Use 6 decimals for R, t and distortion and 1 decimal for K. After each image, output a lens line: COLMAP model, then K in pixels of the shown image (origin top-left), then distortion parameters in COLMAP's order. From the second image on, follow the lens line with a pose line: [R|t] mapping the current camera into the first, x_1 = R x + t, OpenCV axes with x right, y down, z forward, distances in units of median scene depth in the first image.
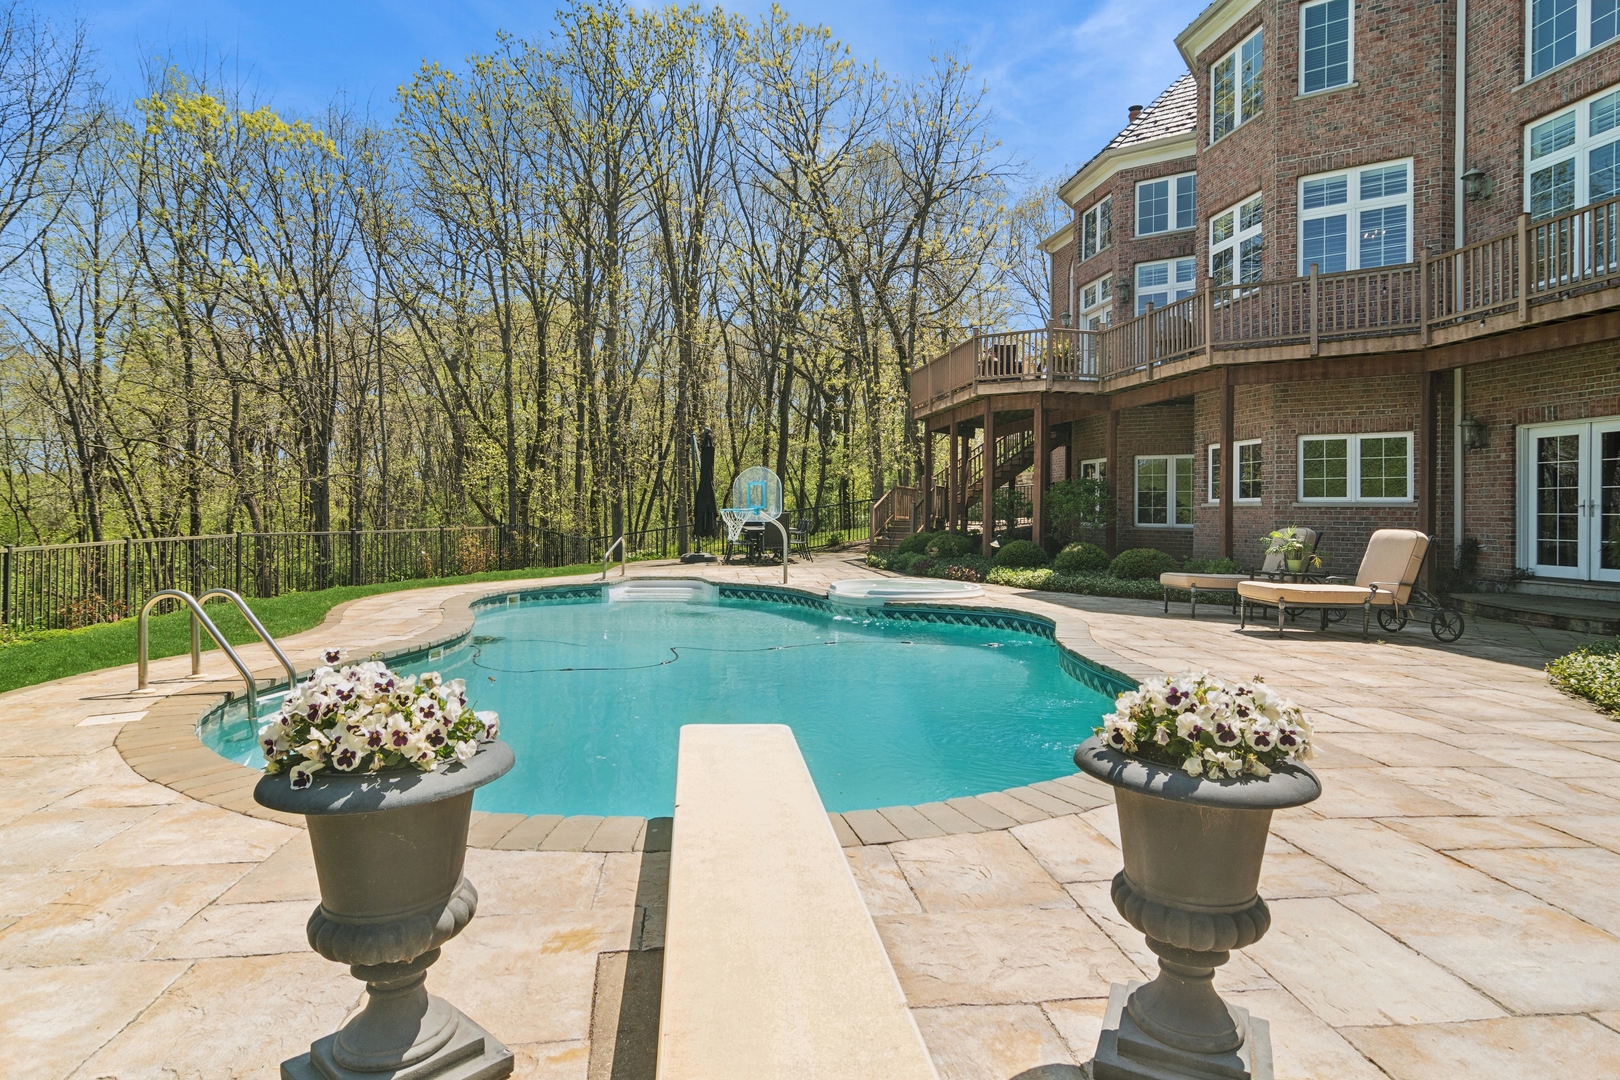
lens RADIAL K [[886.4, 0, 816.2], [0, 886.4, 511.1], [0, 0, 1]] dist [0.000482, 0.001053]
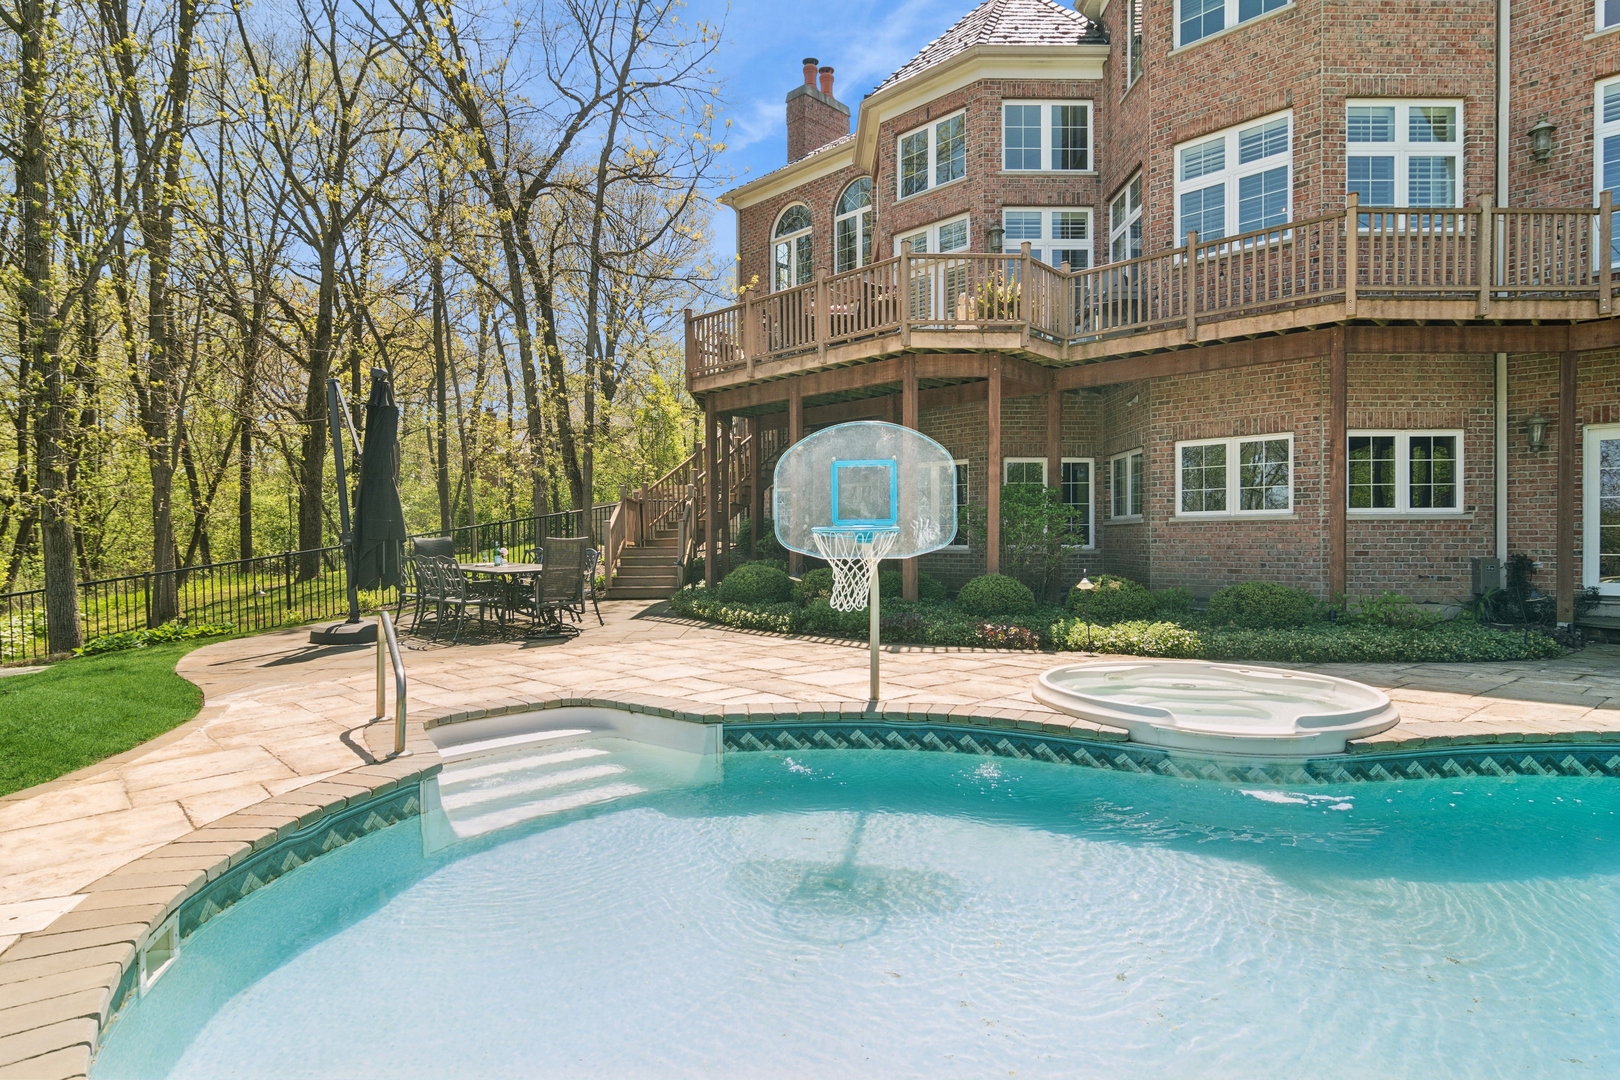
lens RADIAL K [[868.4, 0, 808.8], [0, 868.4, 550.7], [0, 0, 1]] dist [-0.000402, -0.000053]
pose [[0.817402, -0.024475, 0.575548, -0.301669], [0.011377, 0.999588, 0.026350, -0.003480], [-0.575955, -0.014990, 0.817344, 0.660229]]
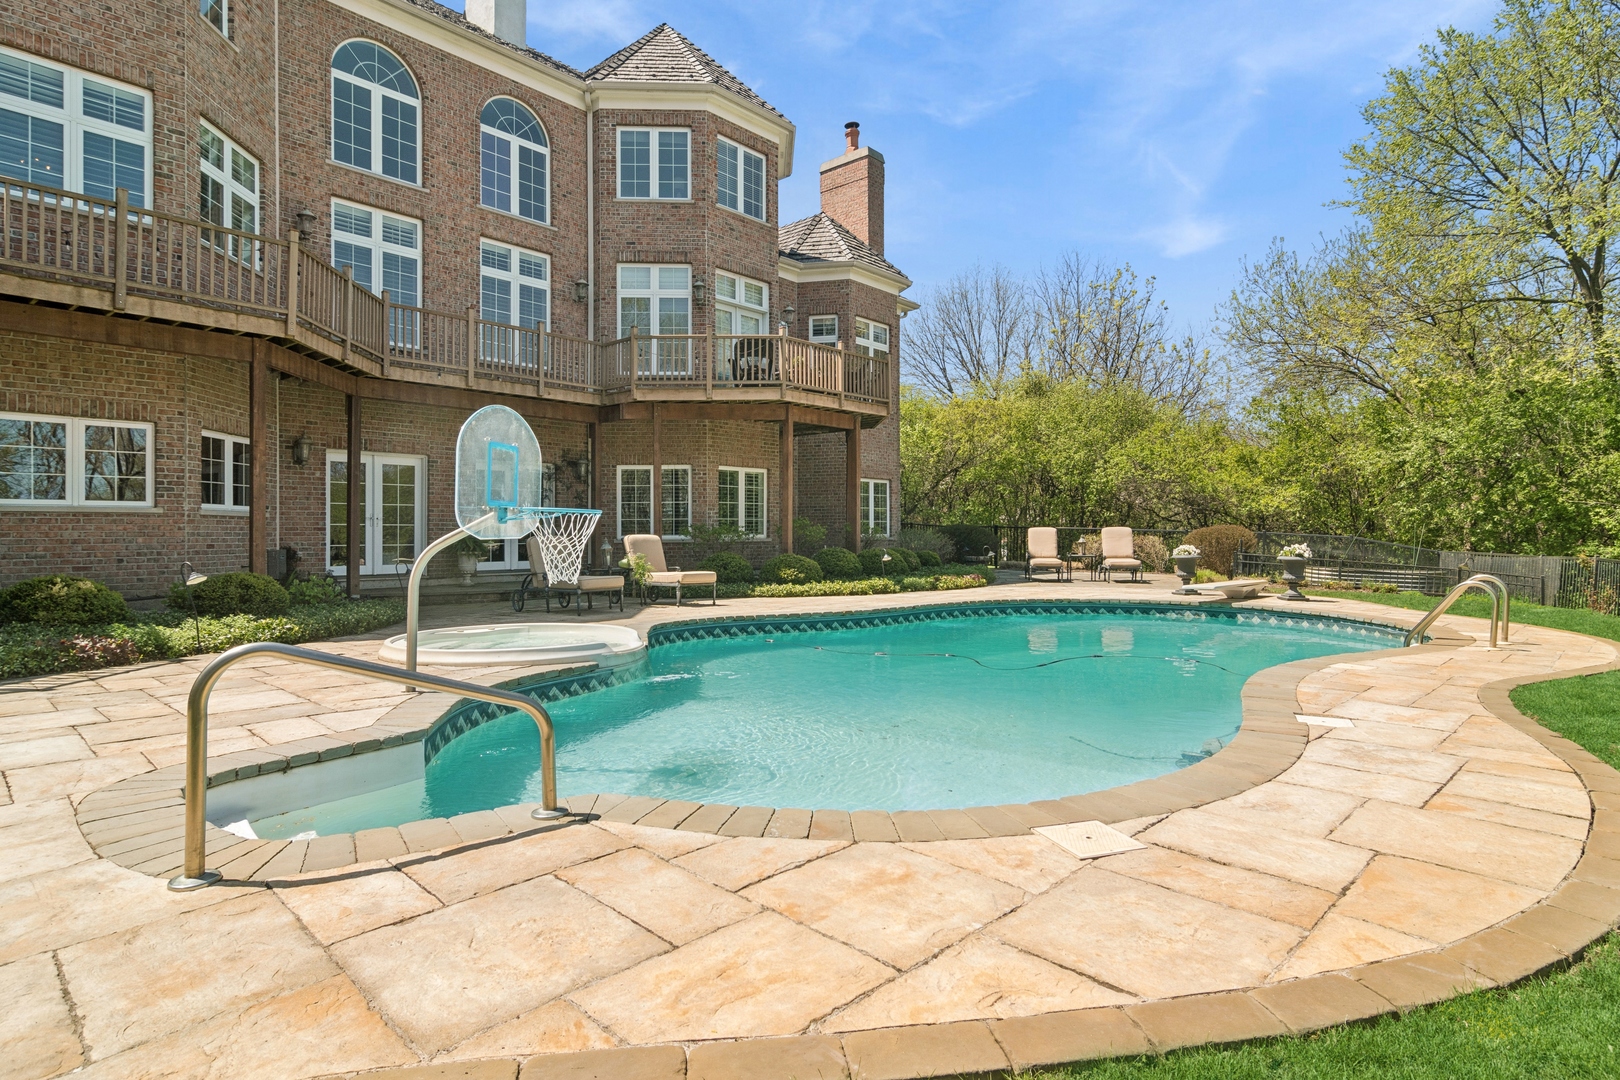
lens RADIAL K [[871.9, 0, 810.2], [0, 871.9, 533.4], [0, 0, 1]] dist [0.000886, 0.001153]
pose [[-0.624895, -0.007380, 0.780674, -0.456360], [-0.006331, 0.999970, 0.004385, 0.005510], [-0.780683, -0.002202, -0.624923, 1.093085]]
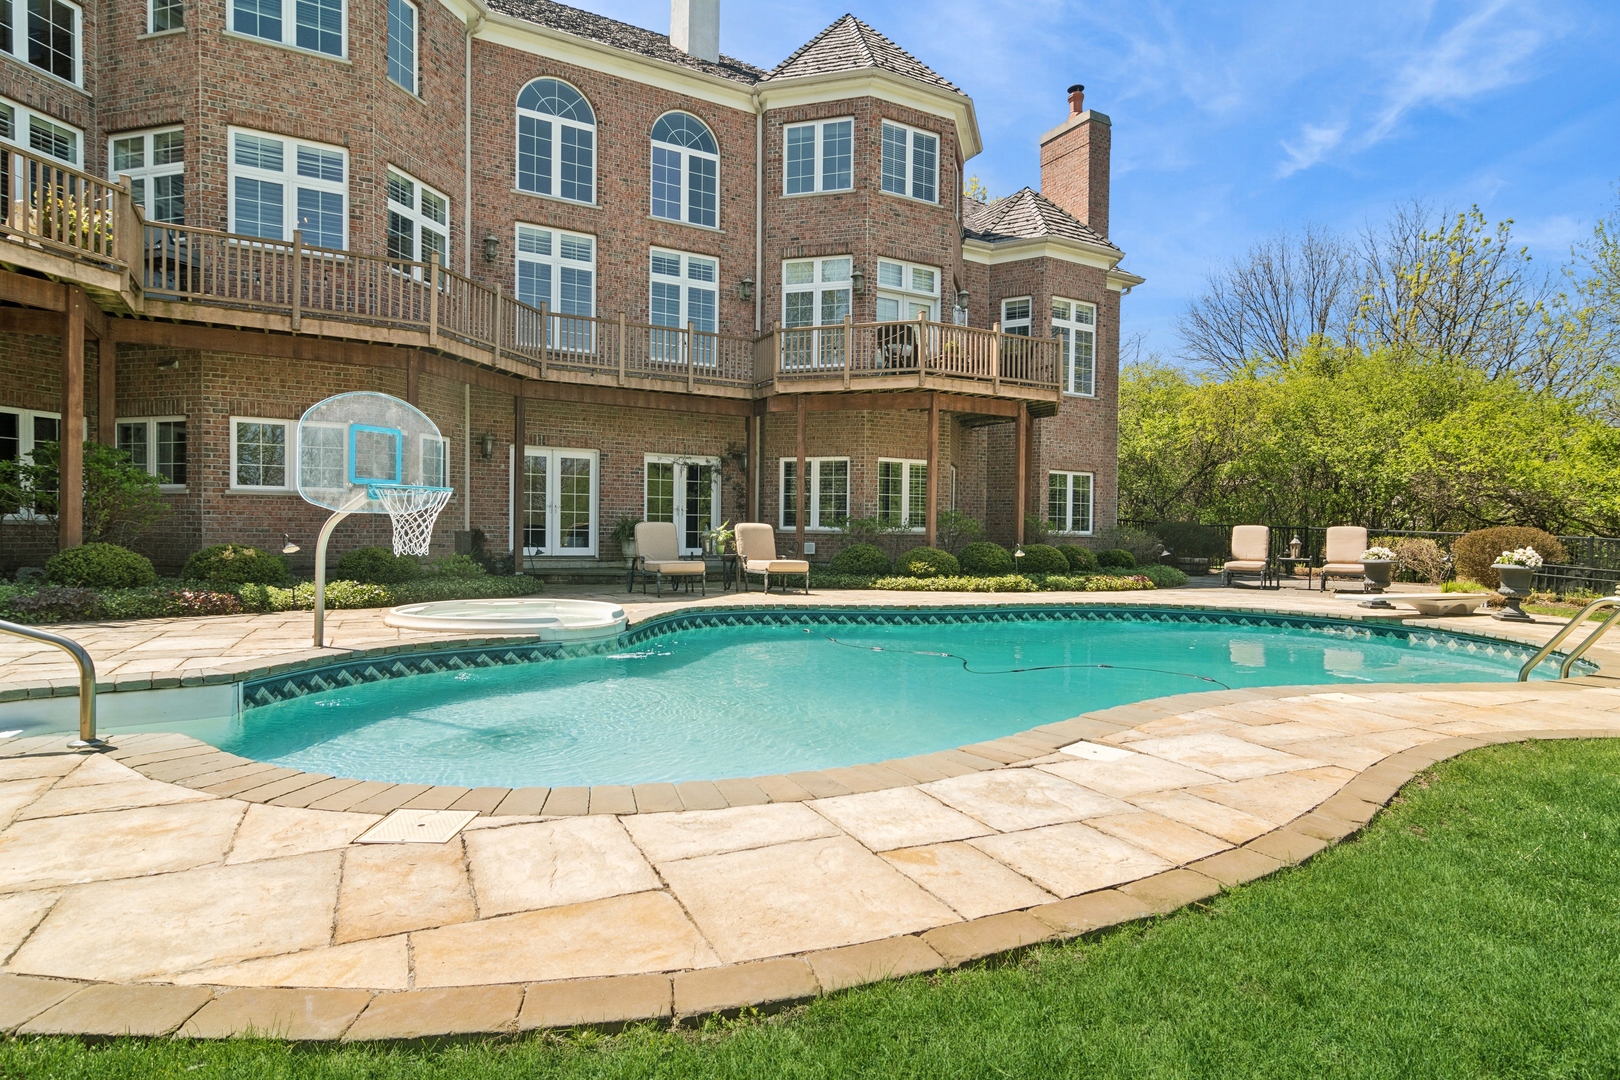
lens RADIAL K [[868.4, 0, 808.8], [0, 868.4, 550.7], [0, 0, 1]] dist [-0.000402, -0.000053]
pose [[-0.324608, -0.038410, 0.945068, -0.542286], [-0.023434, 0.999195, 0.032561, 0.009939], [-0.945558, -0.011577, -0.325247, 0.892910]]
